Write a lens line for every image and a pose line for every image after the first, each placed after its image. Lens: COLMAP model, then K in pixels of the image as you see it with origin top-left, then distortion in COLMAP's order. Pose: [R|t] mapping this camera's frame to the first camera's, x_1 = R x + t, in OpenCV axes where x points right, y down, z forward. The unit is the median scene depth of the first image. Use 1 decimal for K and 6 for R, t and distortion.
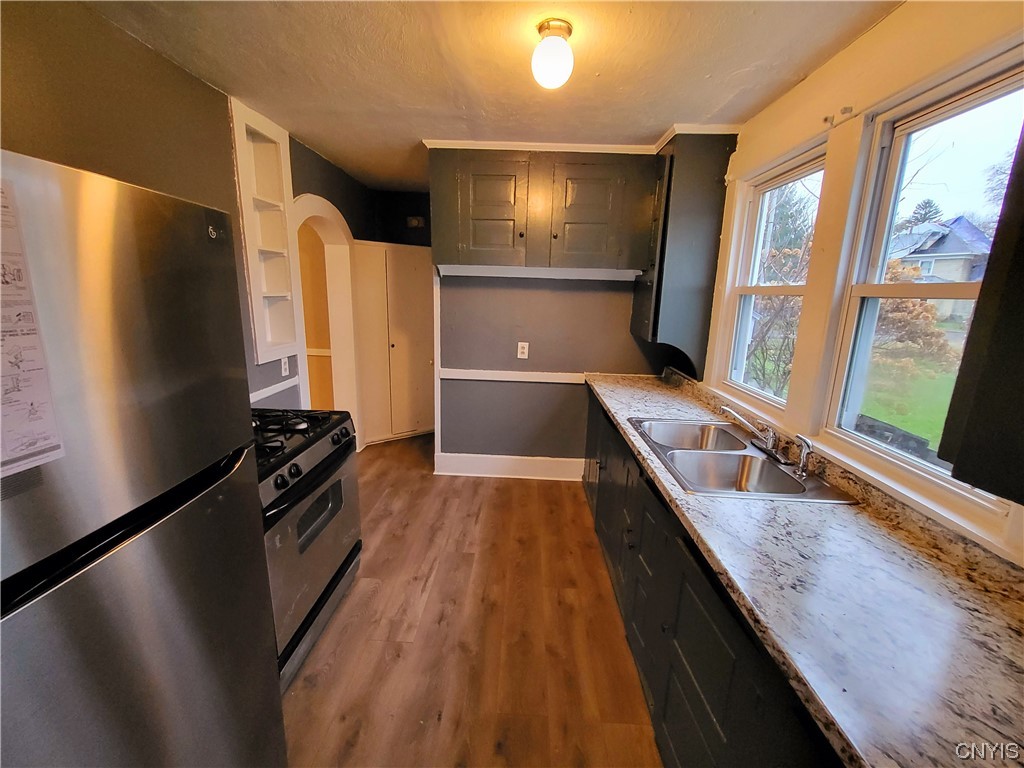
lens RADIAL K [[418.4, 0, 510.7], [0, 418.4, 383.1], [0, 0, 1]] dist [0.001664, -0.002738]
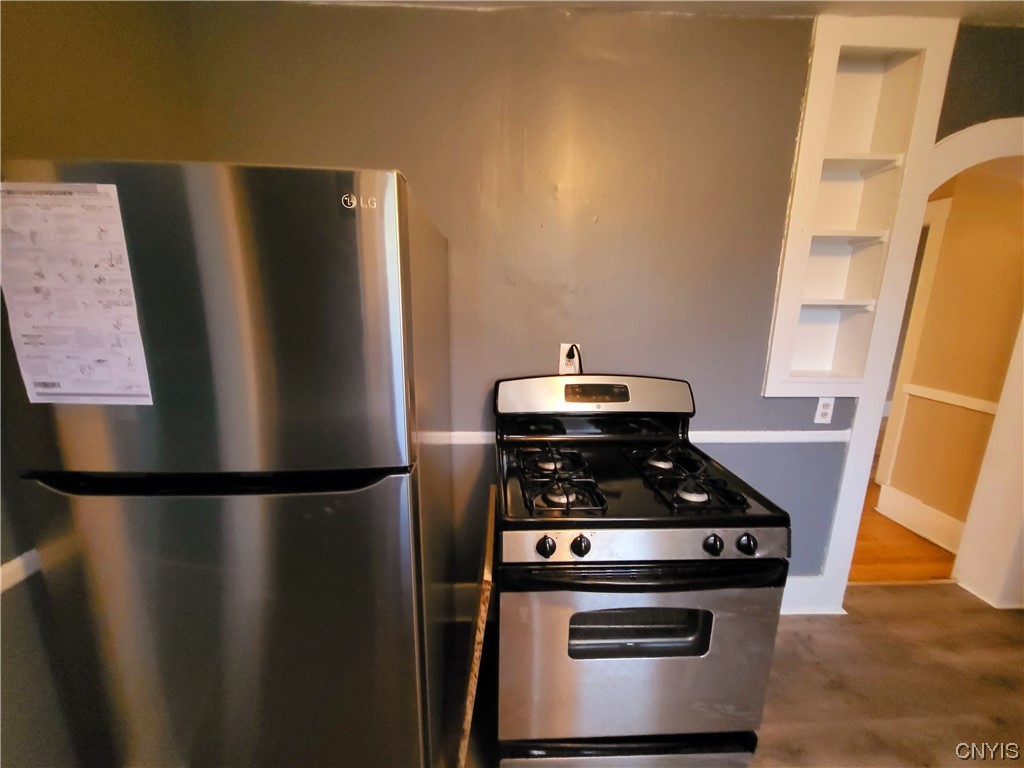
lens RADIAL K [[402.7, 0, 510.4], [0, 402.7, 382.5], [0, 0, 1]] dist [-0.000522, -0.001065]
pose [[0.076367, 0.182232, -0.980286, 0.051330], [-0.222851, 0.961405, 0.161361, -0.087206], [0.971857, 0.206134, 0.114030, 0.507670]]
